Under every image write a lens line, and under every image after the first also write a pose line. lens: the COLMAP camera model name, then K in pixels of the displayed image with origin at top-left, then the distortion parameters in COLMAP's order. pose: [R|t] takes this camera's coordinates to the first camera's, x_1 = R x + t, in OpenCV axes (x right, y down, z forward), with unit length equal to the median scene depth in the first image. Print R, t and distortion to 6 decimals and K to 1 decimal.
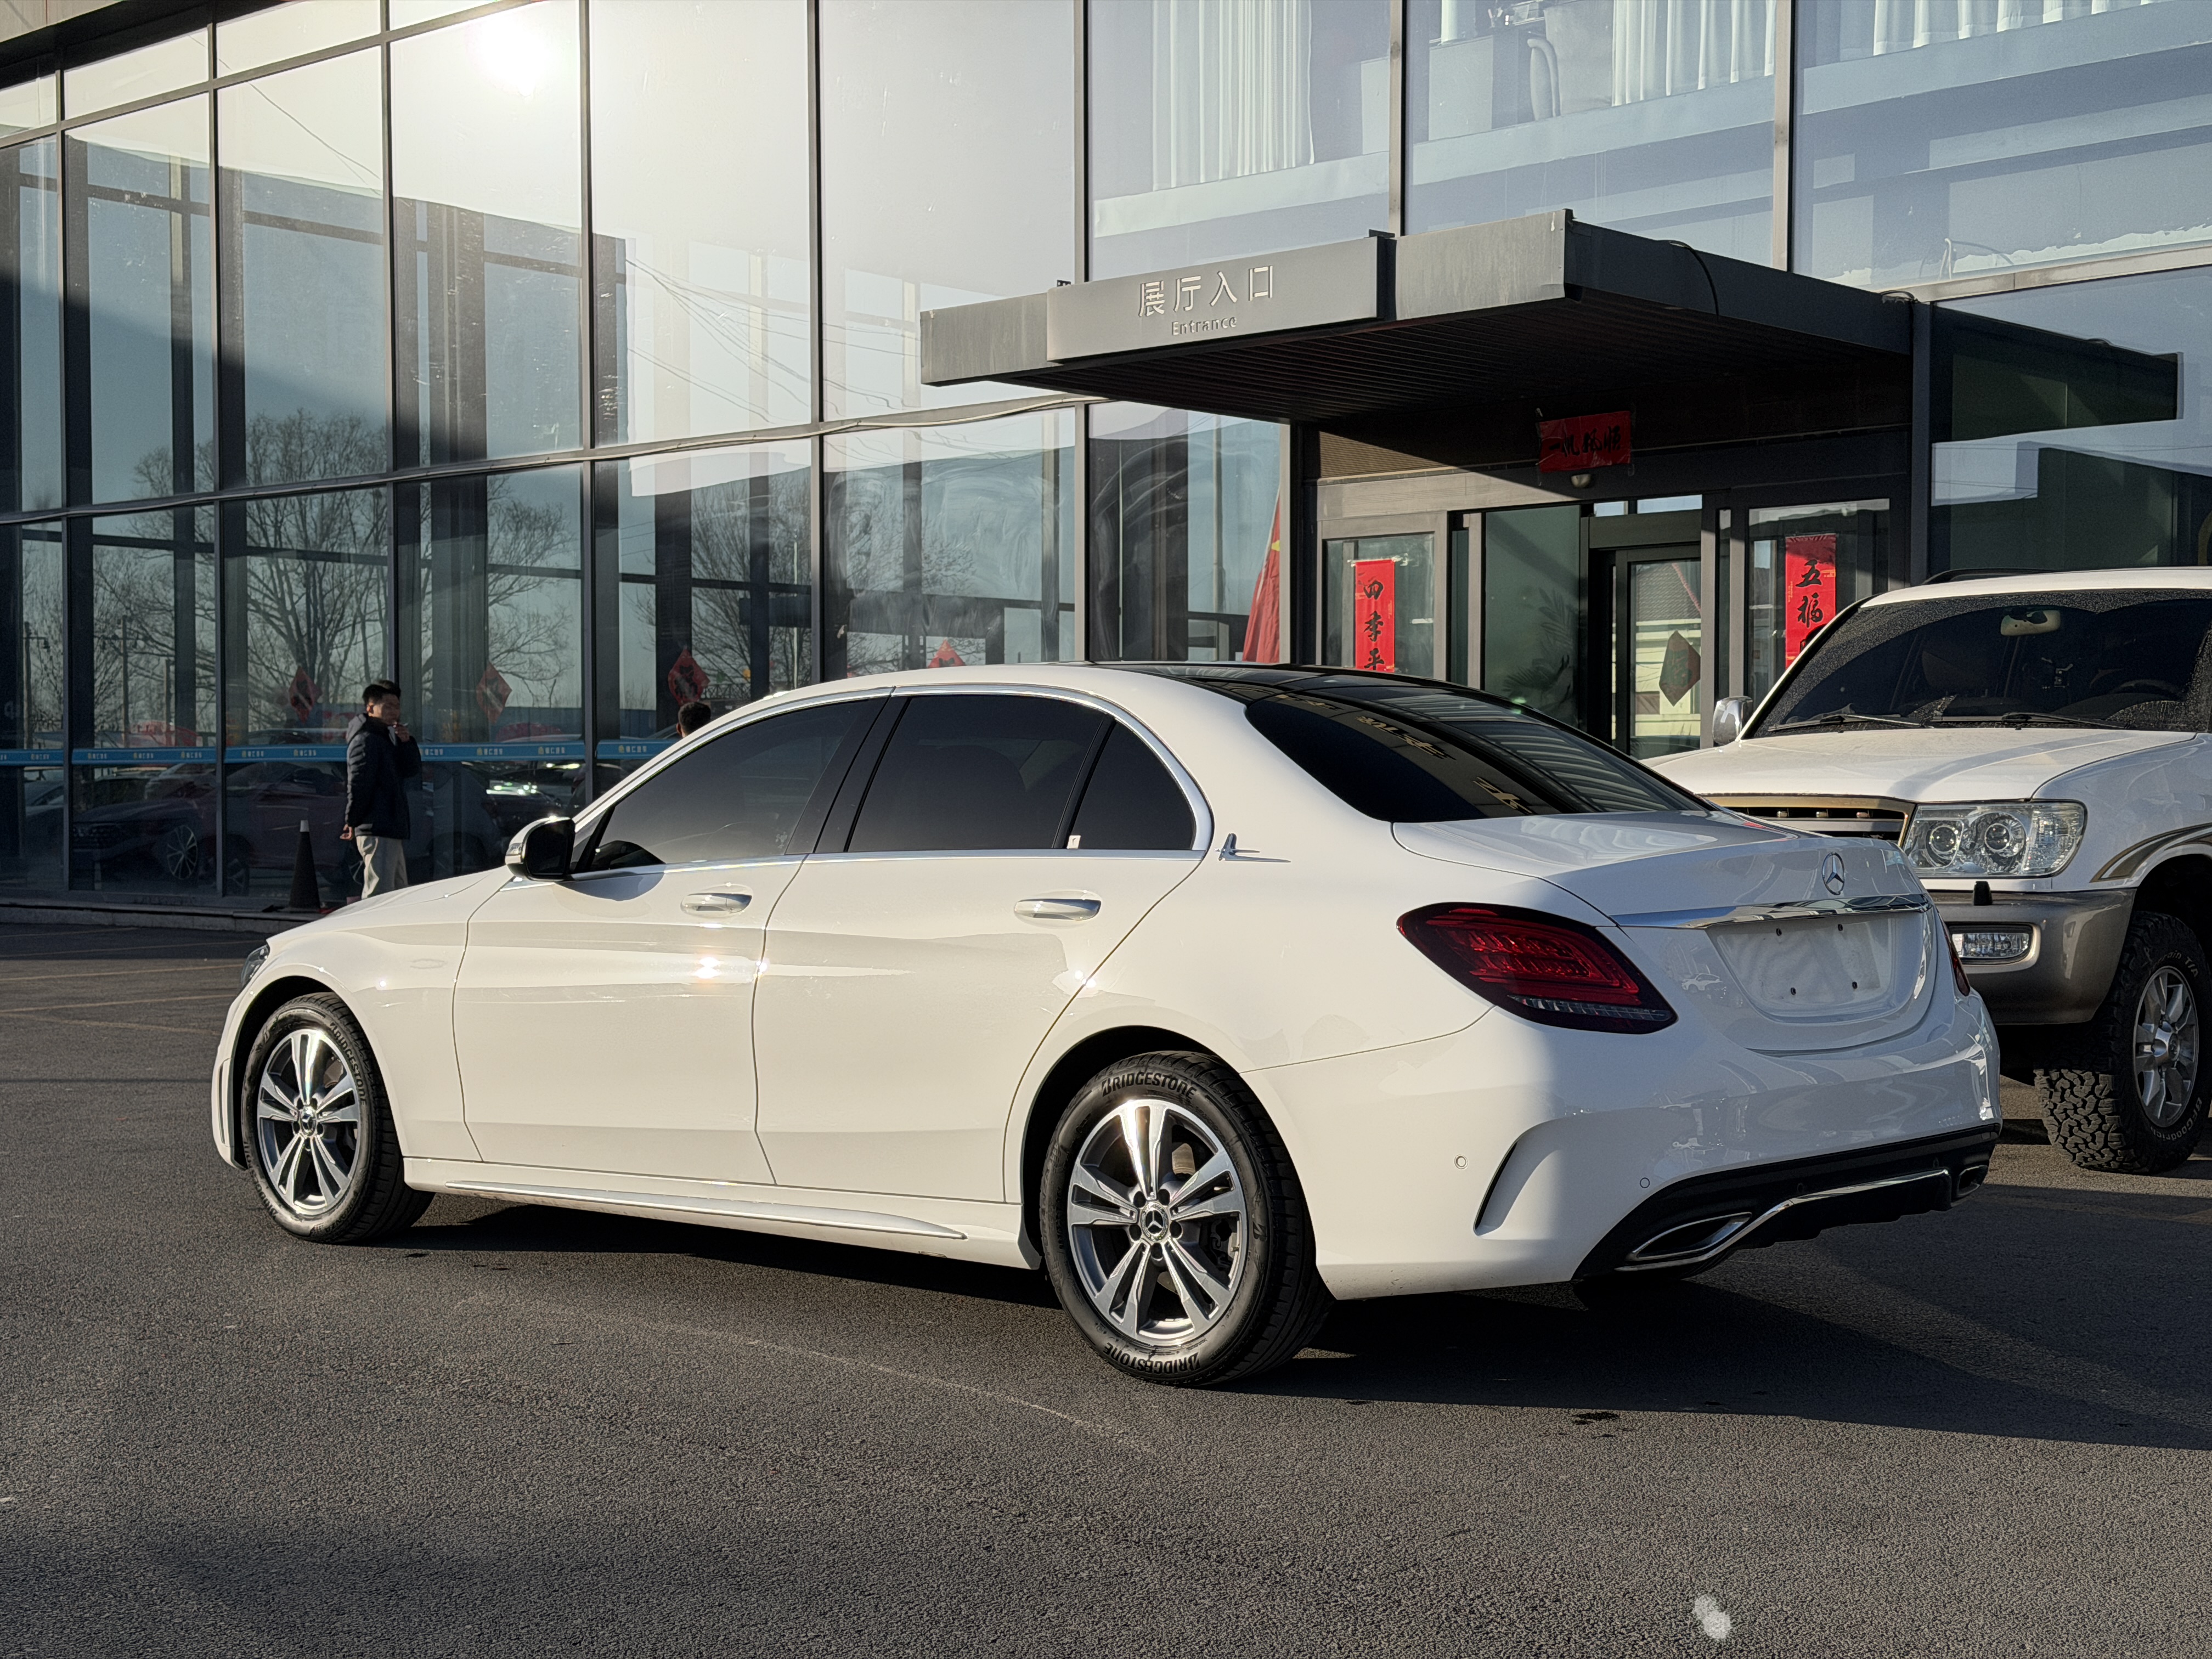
lens RADIAL K [[3072.6, 0, 1122.8], [0, 3072.6, 833.5], [0, 0, 1]] dist [0.126605, 0.000000]
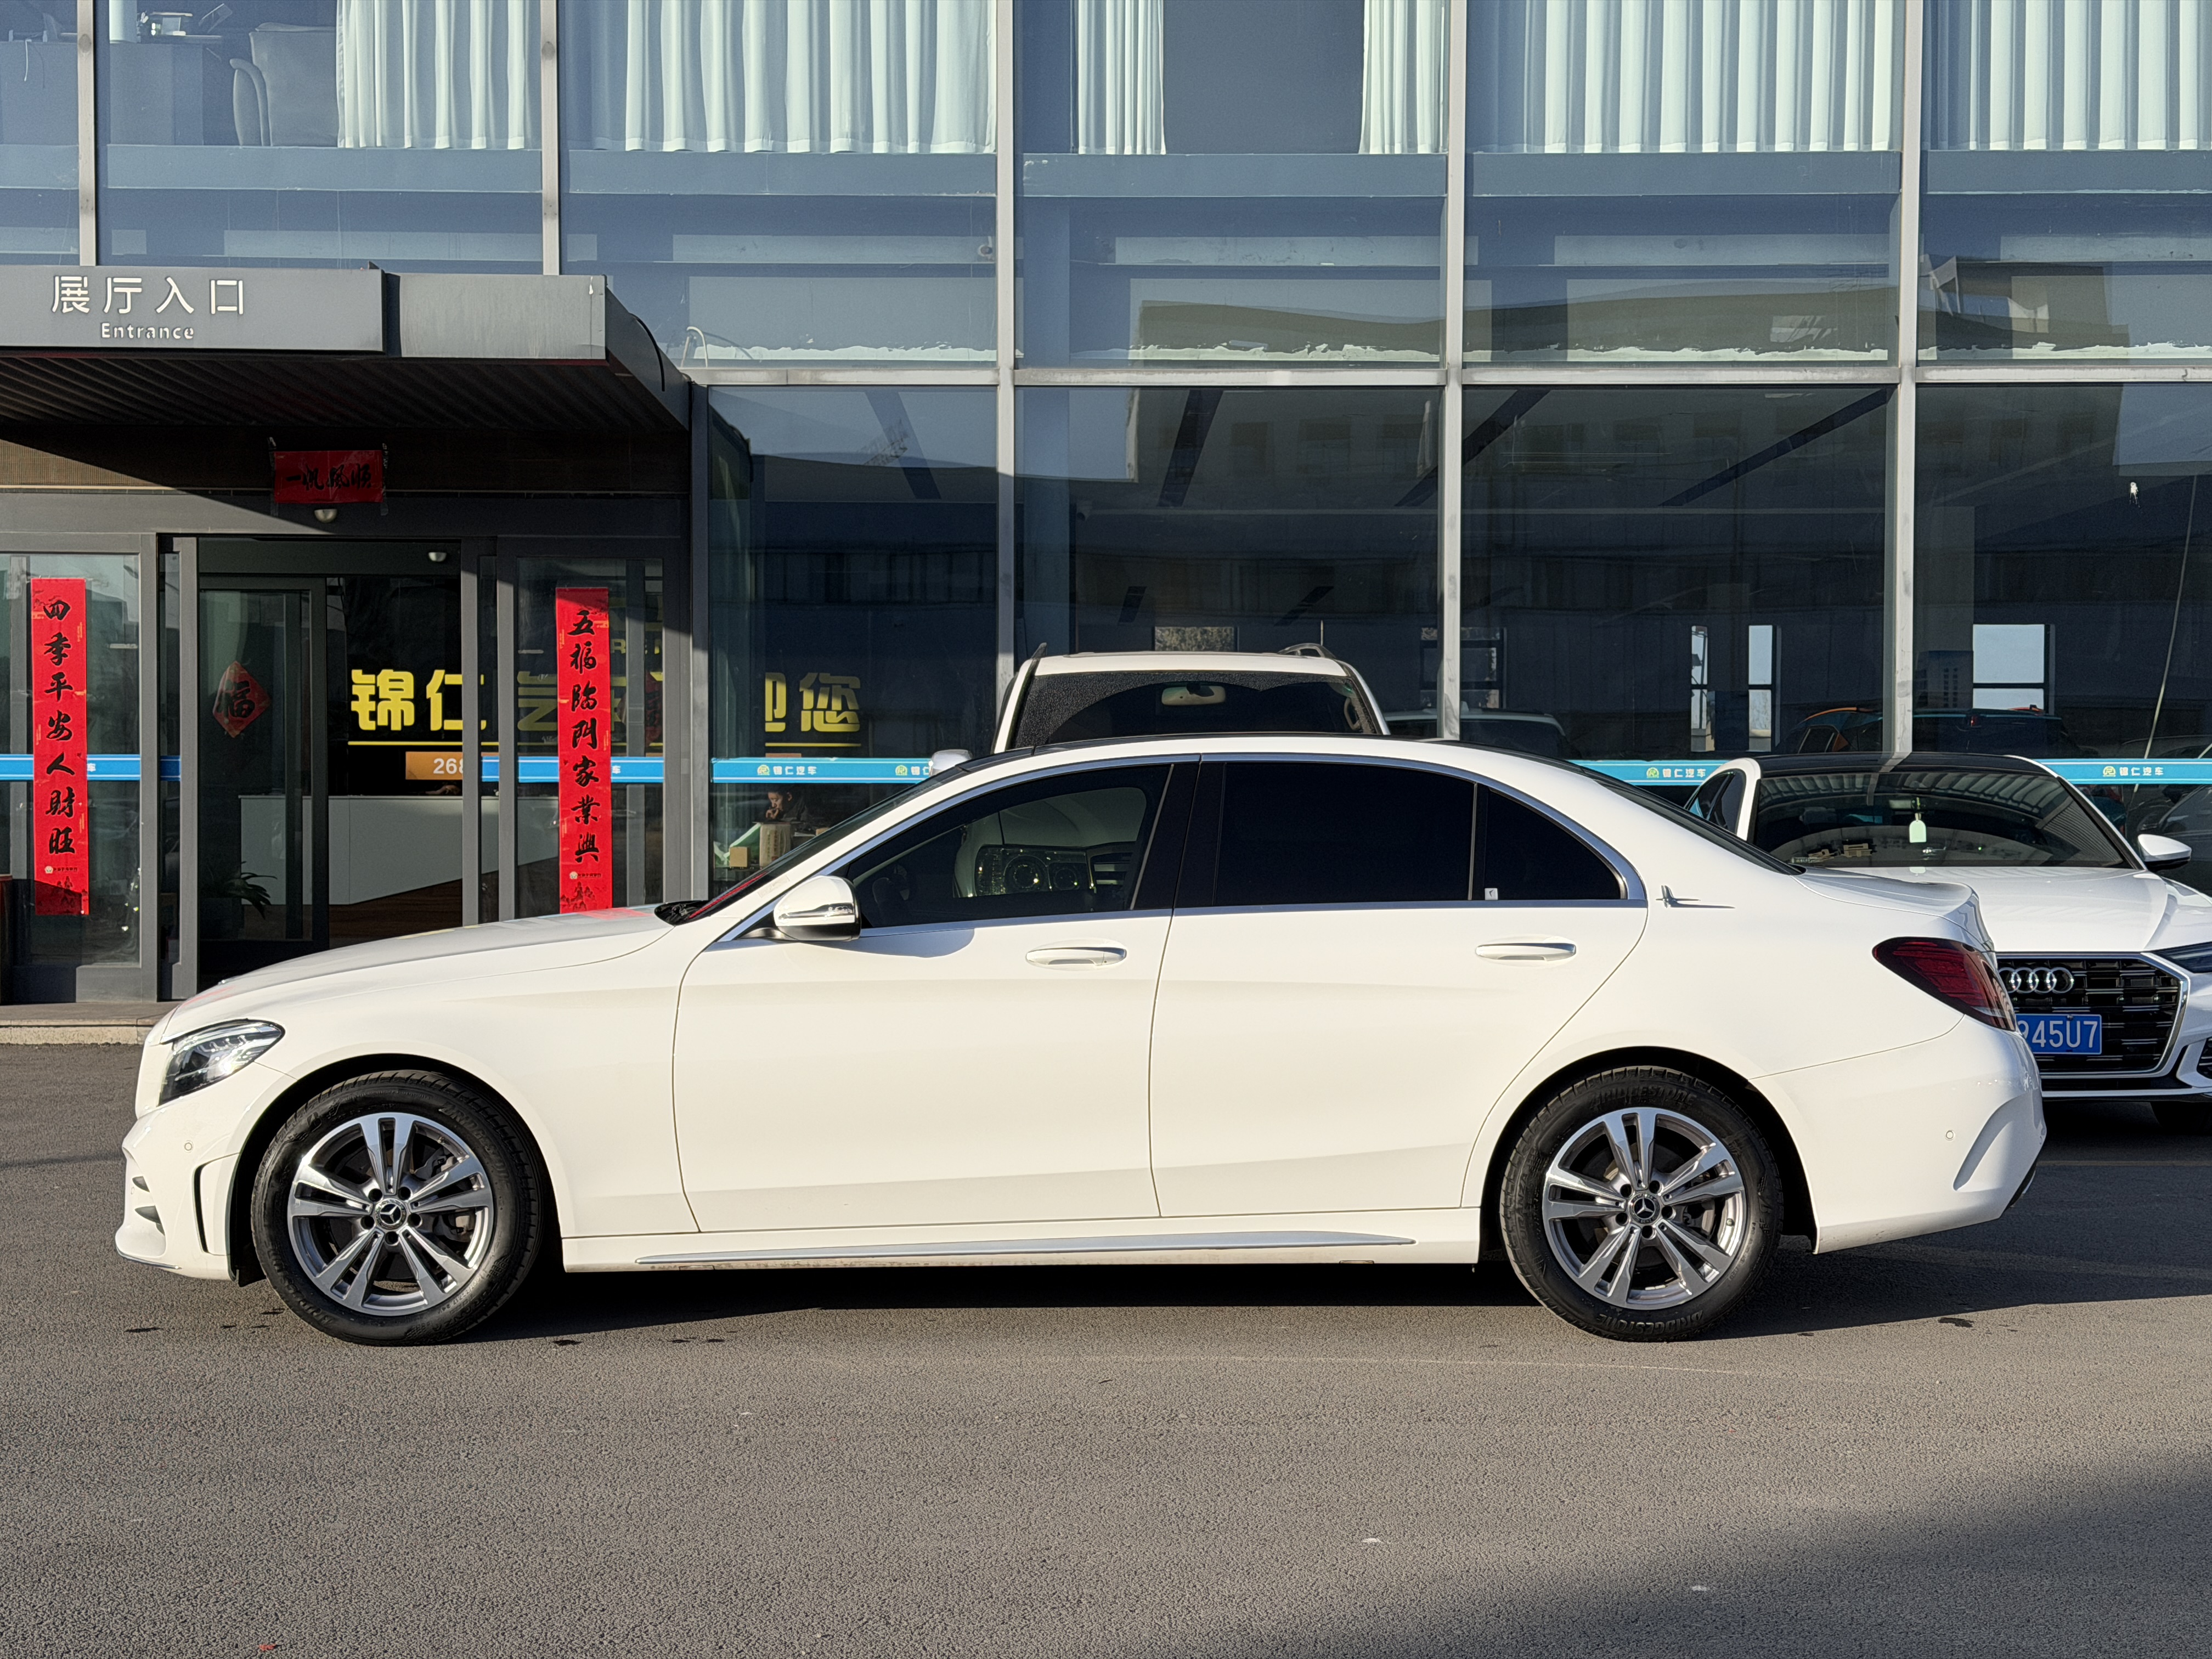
lens RADIAL K [[3072.6, 0, 1118.2], [0, 3072.6, 820.2], [0, 0, 1]] dist [0.126605, 0.000000]
pose [[0.725355, -0.000059, 0.688375, -0.720697], [0.006340, 0.999958, -0.006595, -0.014413], [-0.688346, 0.009147, 0.725325, 0.192489]]
